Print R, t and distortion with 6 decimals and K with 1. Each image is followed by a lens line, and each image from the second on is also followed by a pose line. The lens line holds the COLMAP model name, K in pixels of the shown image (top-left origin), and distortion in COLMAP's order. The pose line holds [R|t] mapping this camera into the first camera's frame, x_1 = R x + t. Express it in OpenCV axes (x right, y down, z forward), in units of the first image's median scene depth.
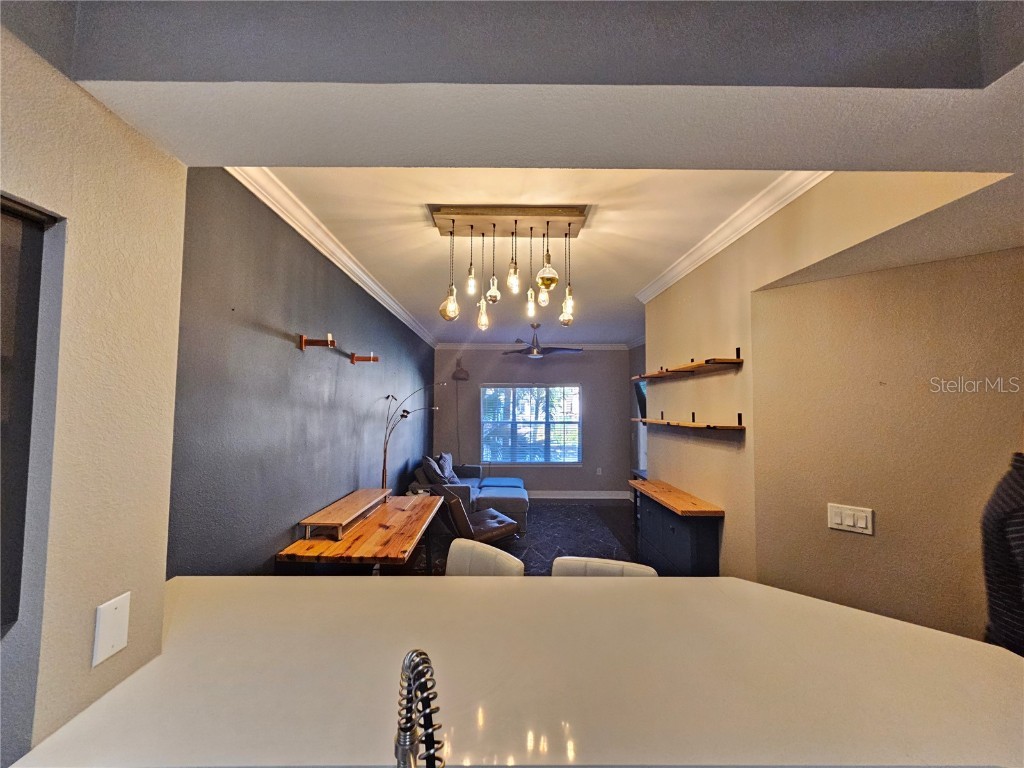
lens RADIAL K [[420.8, 0, 506.7], [0, 420.8, 383.7], [0, 0, 1]] dist [0.001251, 0.000618]
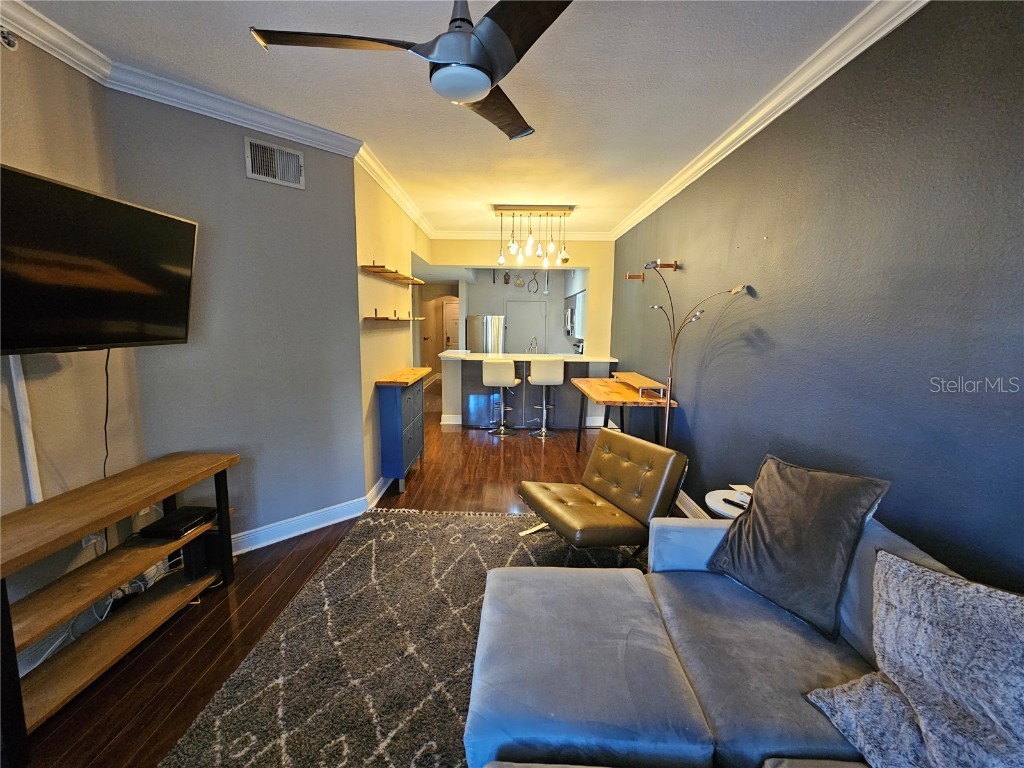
lens RADIAL K [[420.8, 0, 506.7], [0, 420.8, 383.7], [0, 0, 1]] dist [0.001251, 0.000618]
pose [[-0.999641, -0.024484, 0.010919, 0.064295], [-0.023330, 0.995147, 0.095591, 0.168498], [-0.013206, 0.095302, -0.995361, 2.423709]]
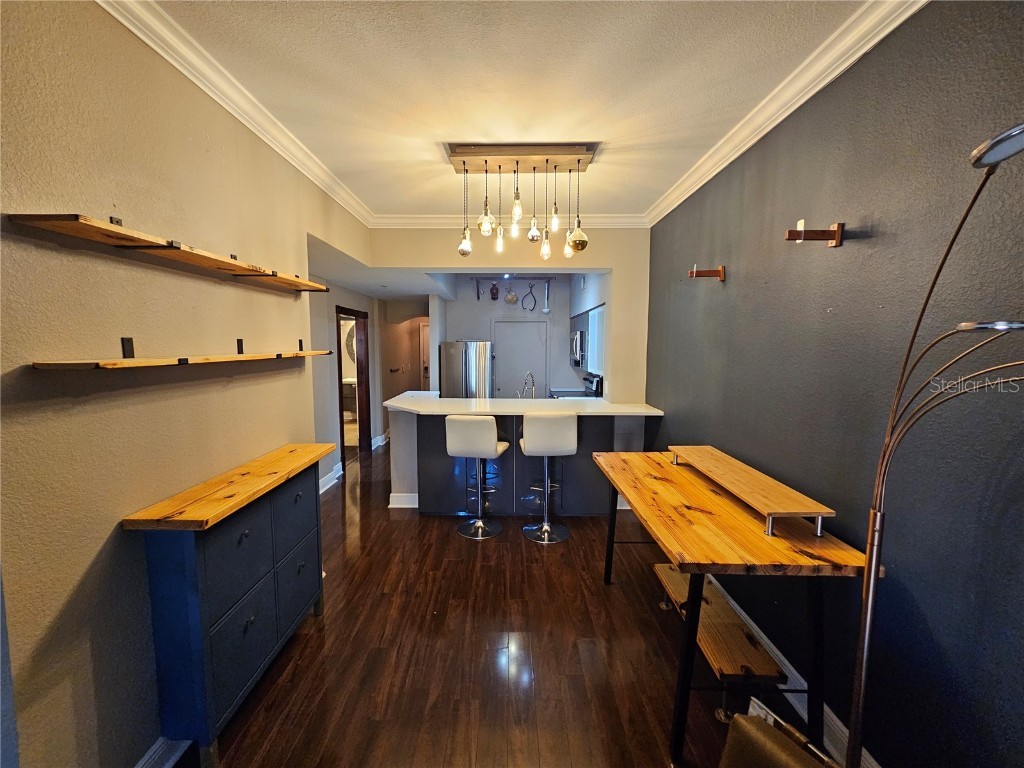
lens RADIAL K [[420.8, 0, 506.7], [0, 420.8, 383.7], [0, 0, 1]] dist [0.001251, 0.000618]
pose [[-0.999808, -0.013950, 0.013775, 0.011151], [-0.013342, 0.998973, 0.043293, 0.105620], [-0.014365, 0.043101, -0.998967, 1.698680]]
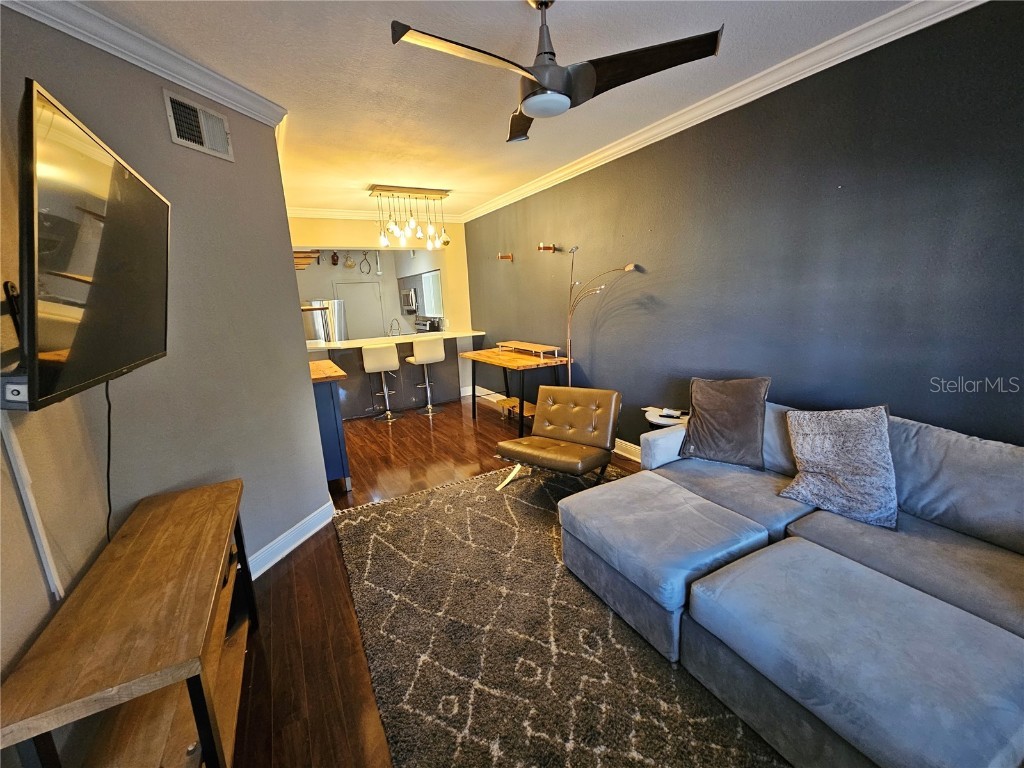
lens RADIAL K [[420.8, 0, 506.7], [0, 420.8, 383.7], [0, 0, 1]] dist [0.001251, 0.000618]
pose [[-0.874684, 0.133776, -0.465866, 0.512871], [0.066681, 0.985230, 0.157718, 0.158835], [0.480084, 0.106889, -0.870686, 2.436473]]
